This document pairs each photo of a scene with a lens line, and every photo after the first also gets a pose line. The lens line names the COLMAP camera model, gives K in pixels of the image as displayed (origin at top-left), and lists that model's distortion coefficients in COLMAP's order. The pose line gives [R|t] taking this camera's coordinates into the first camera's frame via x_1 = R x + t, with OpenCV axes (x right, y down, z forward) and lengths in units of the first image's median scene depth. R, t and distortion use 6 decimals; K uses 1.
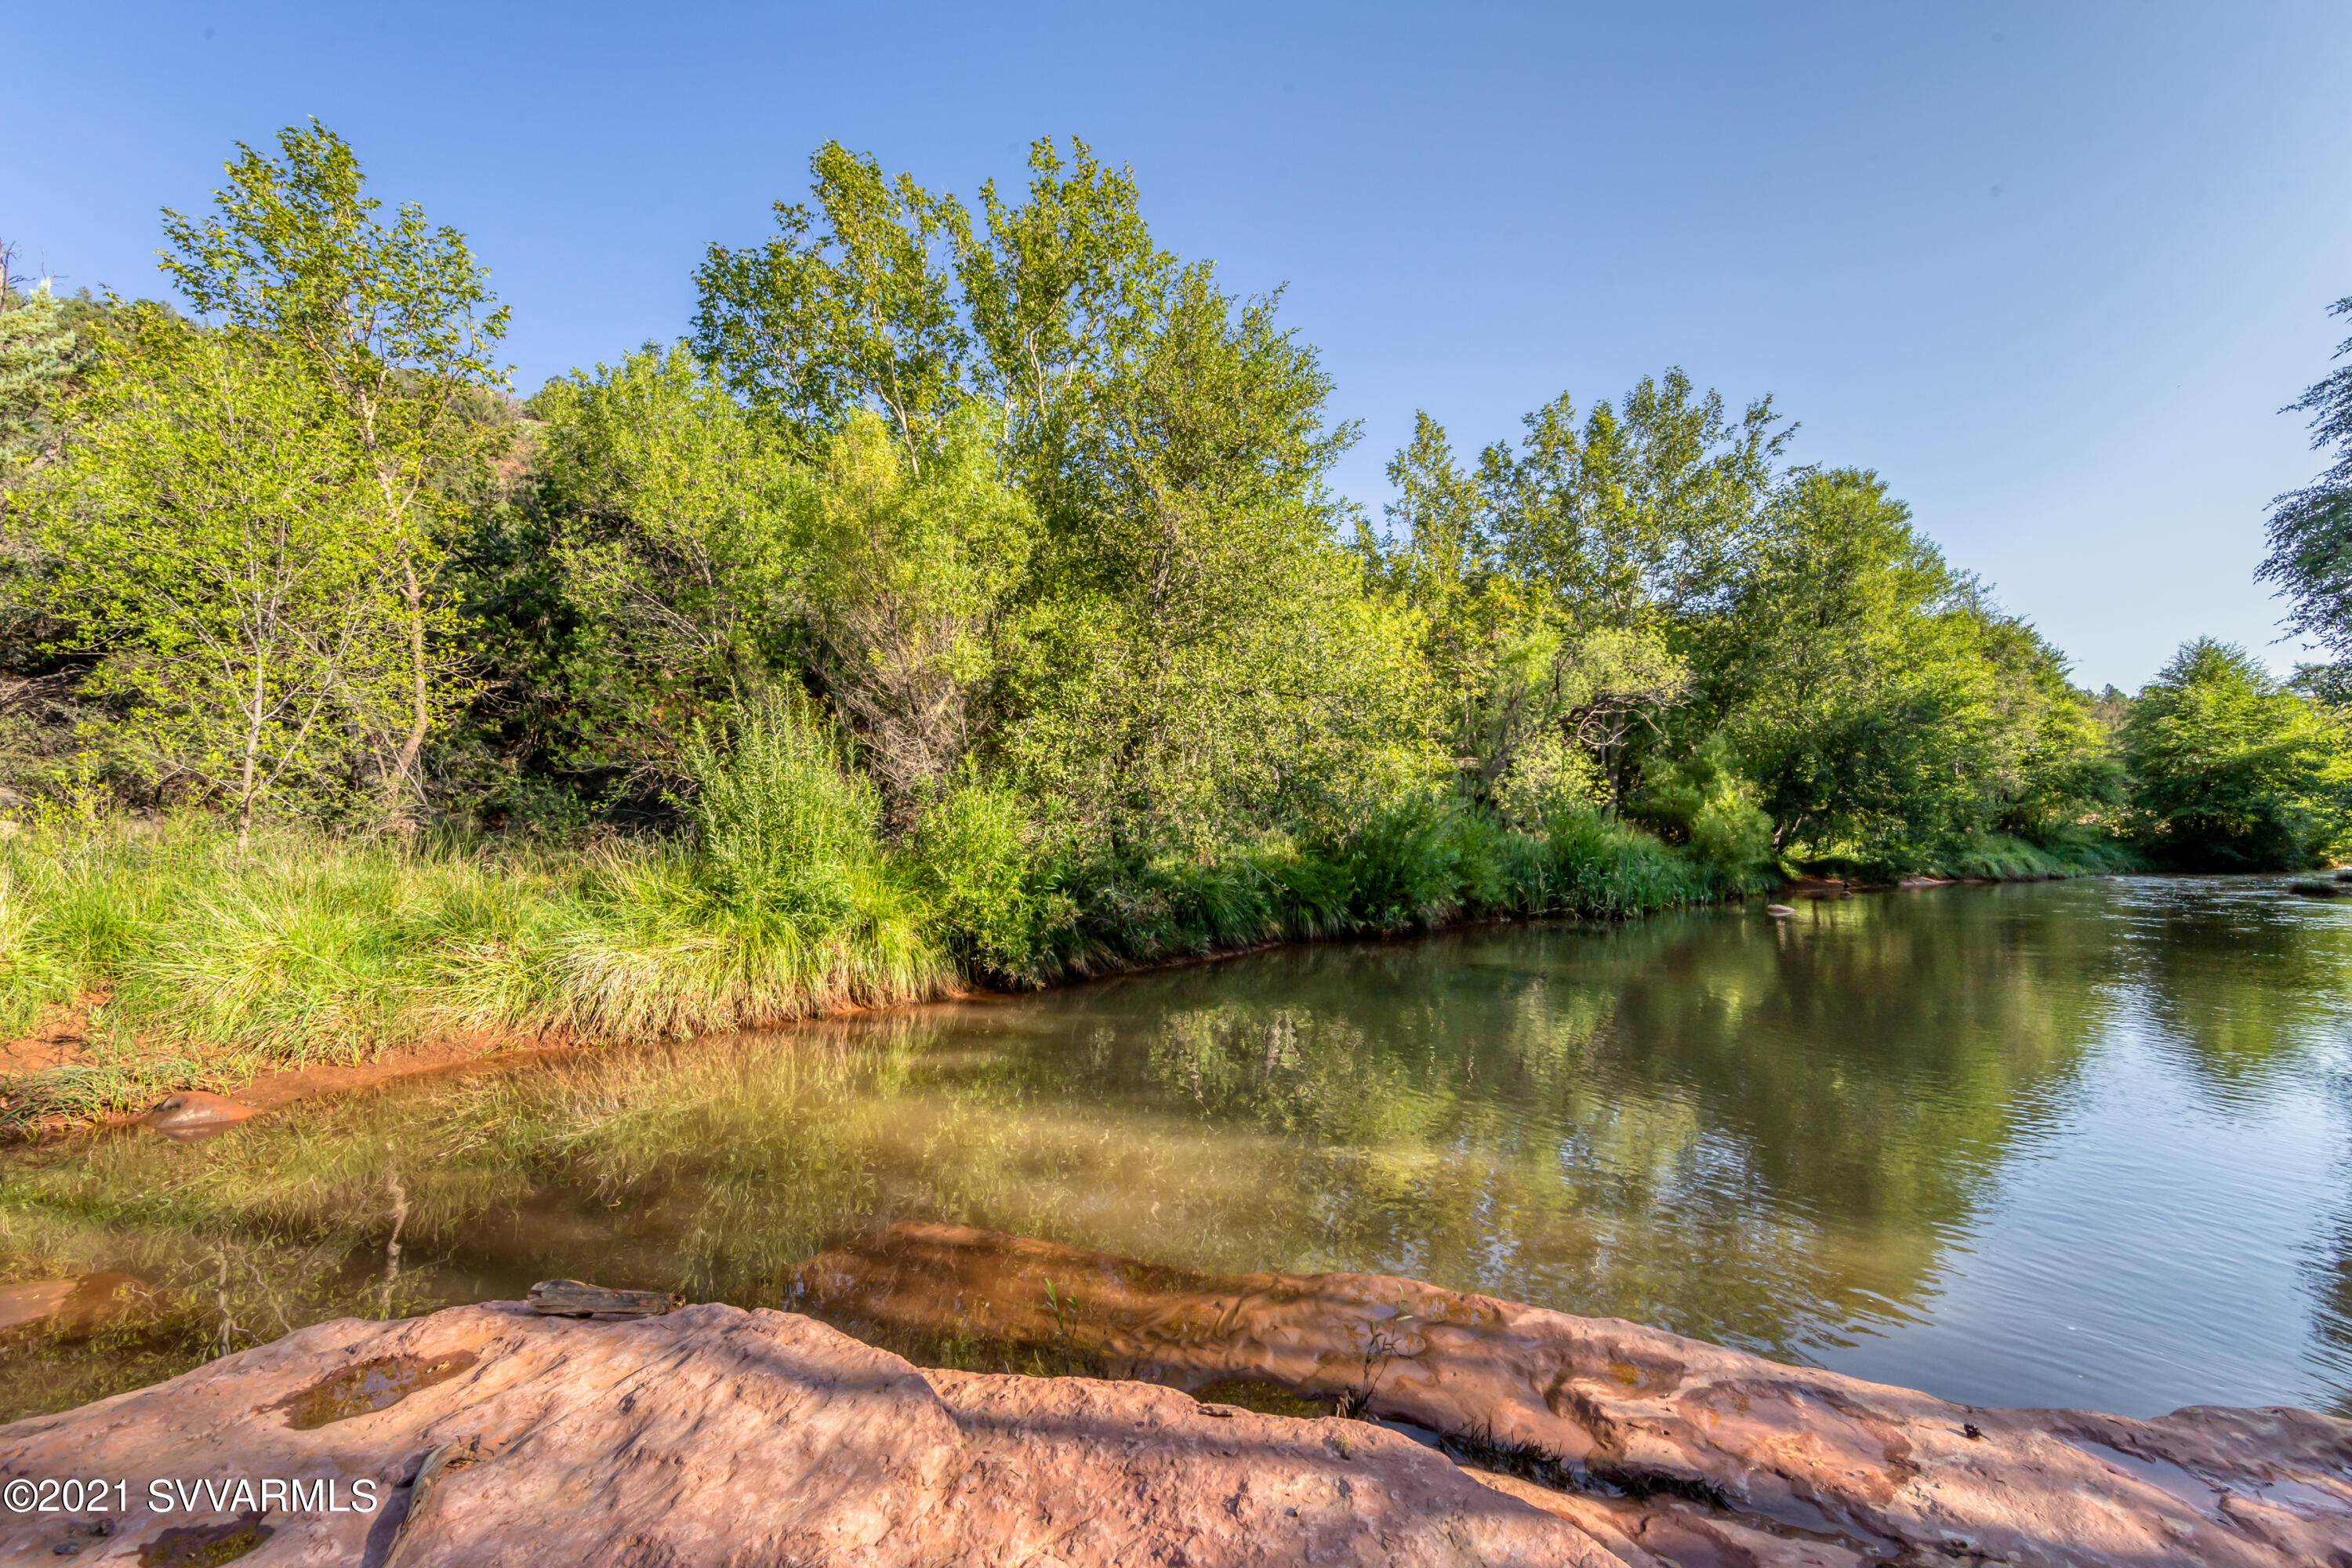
lens RADIAL K [[944.4, 0, 1183.9], [0, 944.4, 782.2], [0, 0, 1]] dist [-0.002498, -0.000121]
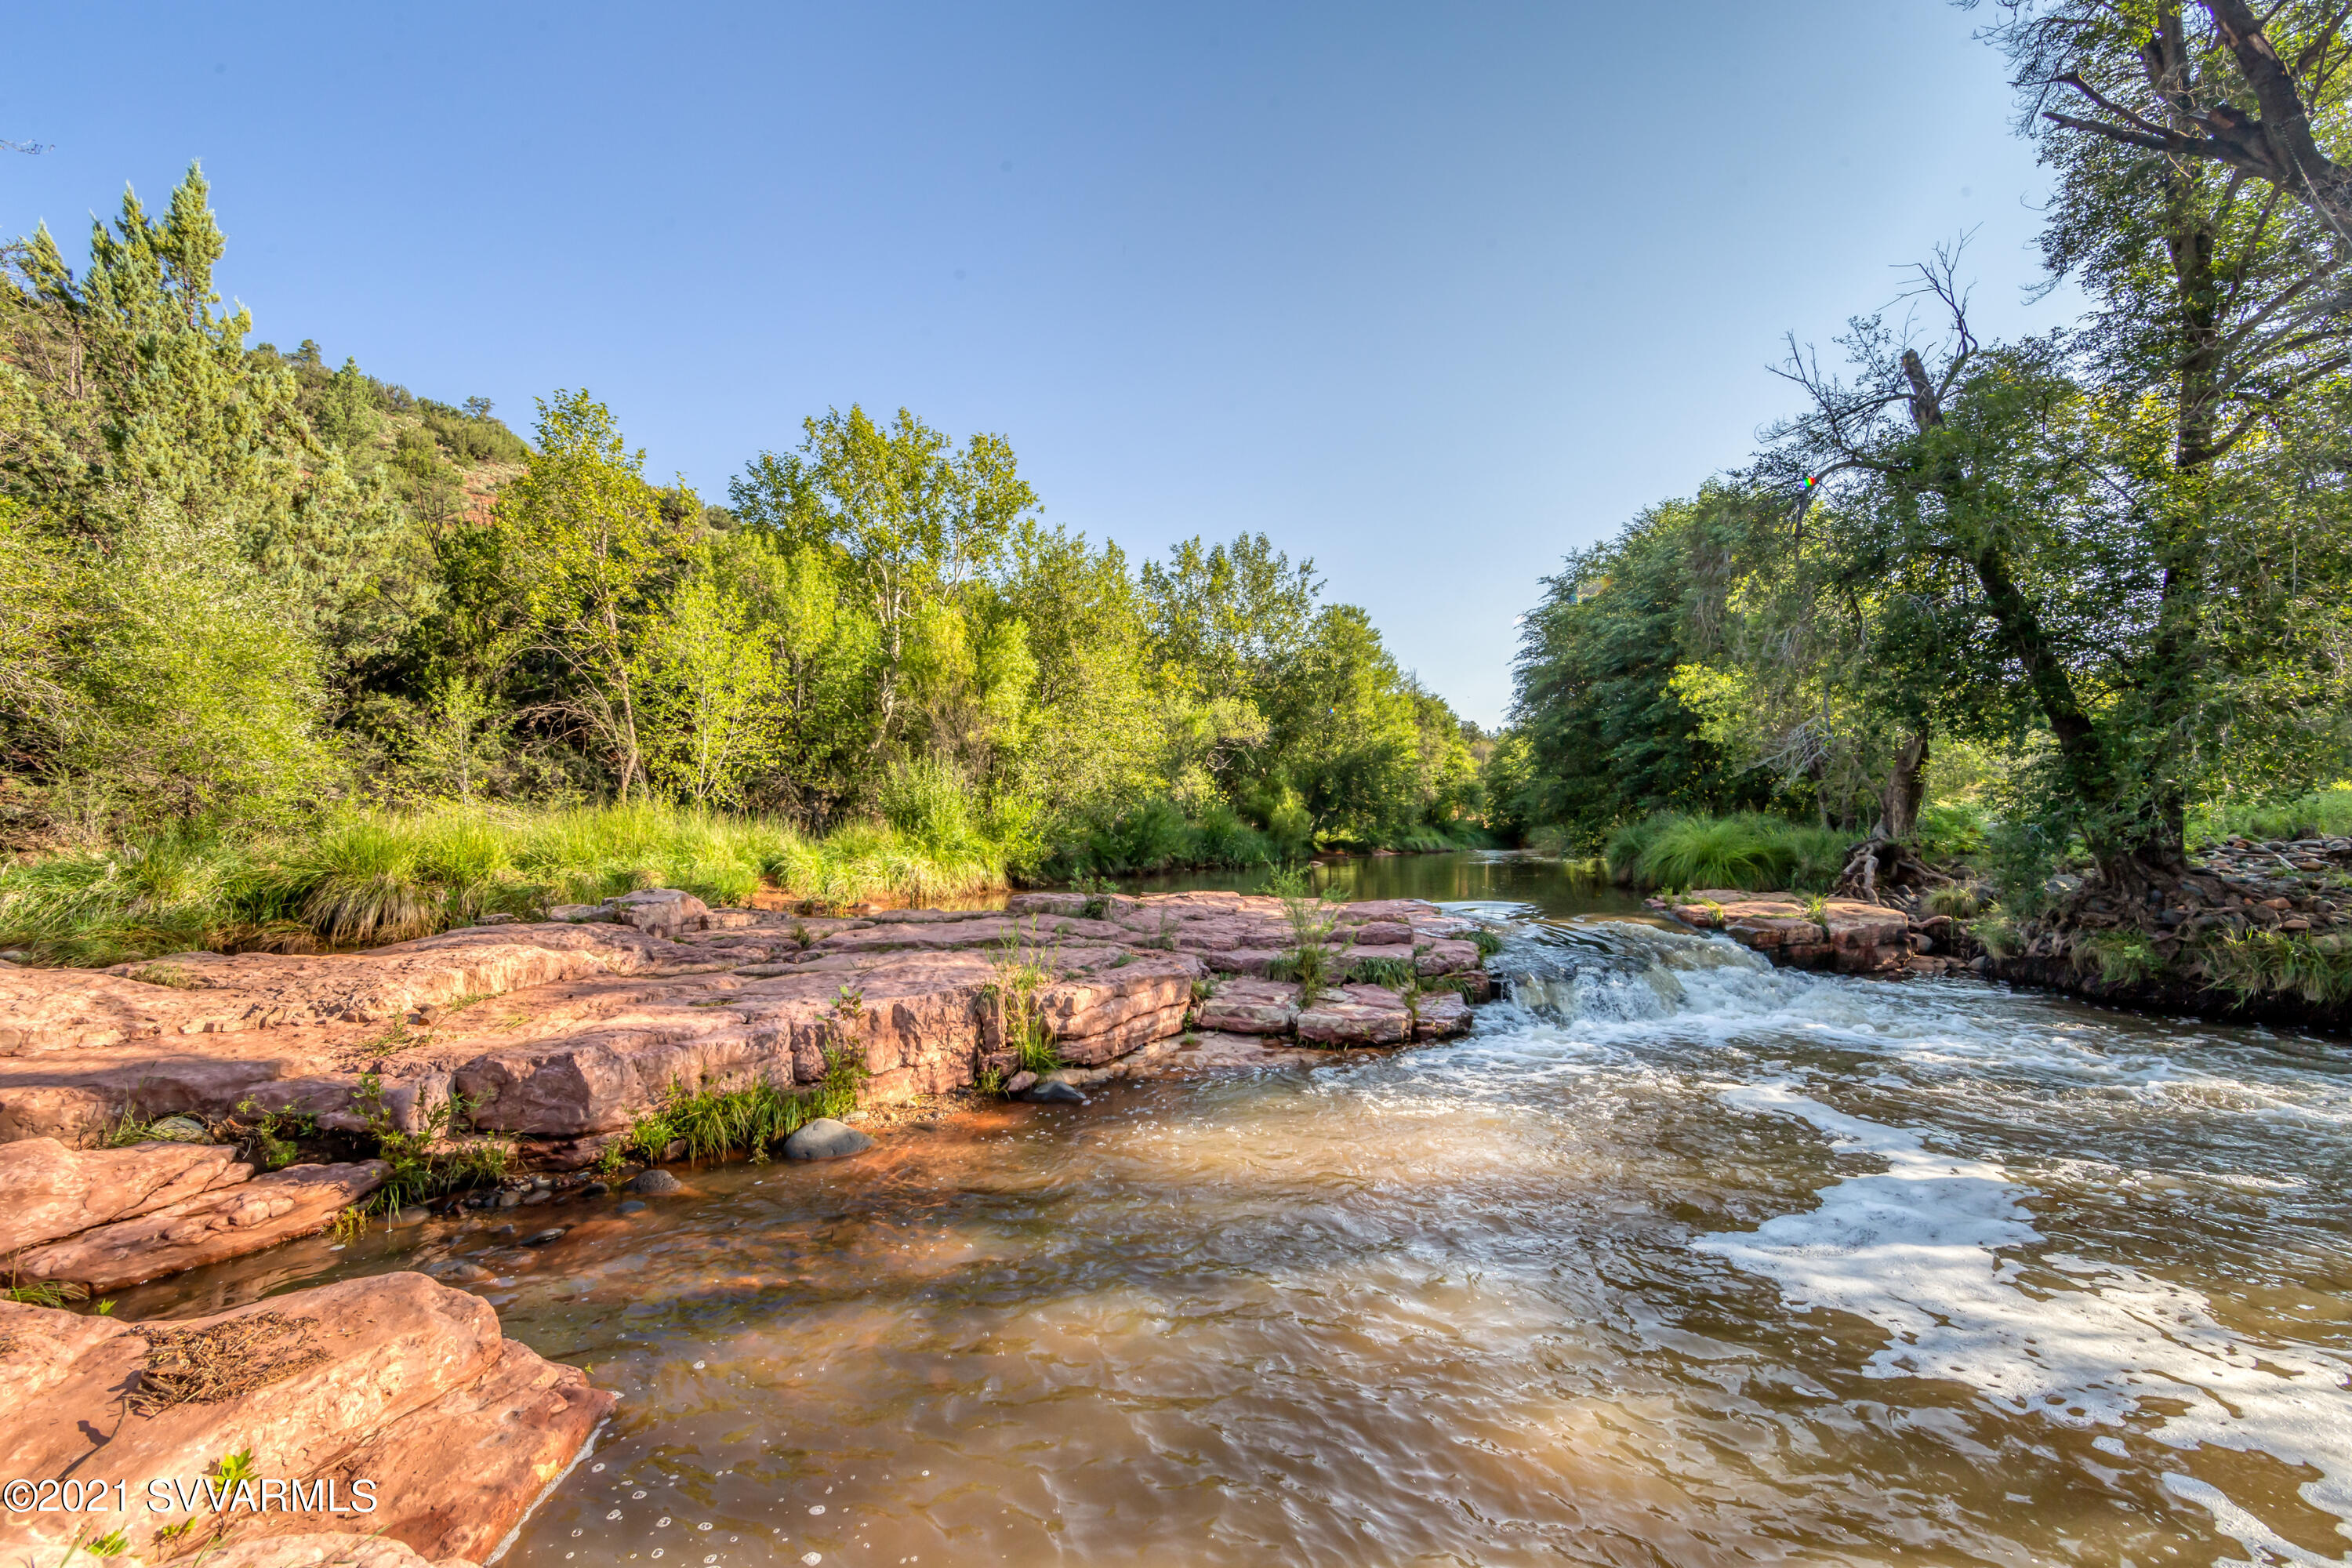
lens RADIAL K [[944.4, 0, 1172.9], [0, 944.4, 790.1], [0, 0, 1]] dist [-0.002498, -0.000121]
pose [[0.909770, 0.012509, 0.414923, -0.274791], [-0.014966, 0.999884, 0.002669, -0.006108], [-0.414842, -0.008638, 0.909852, -0.396530]]
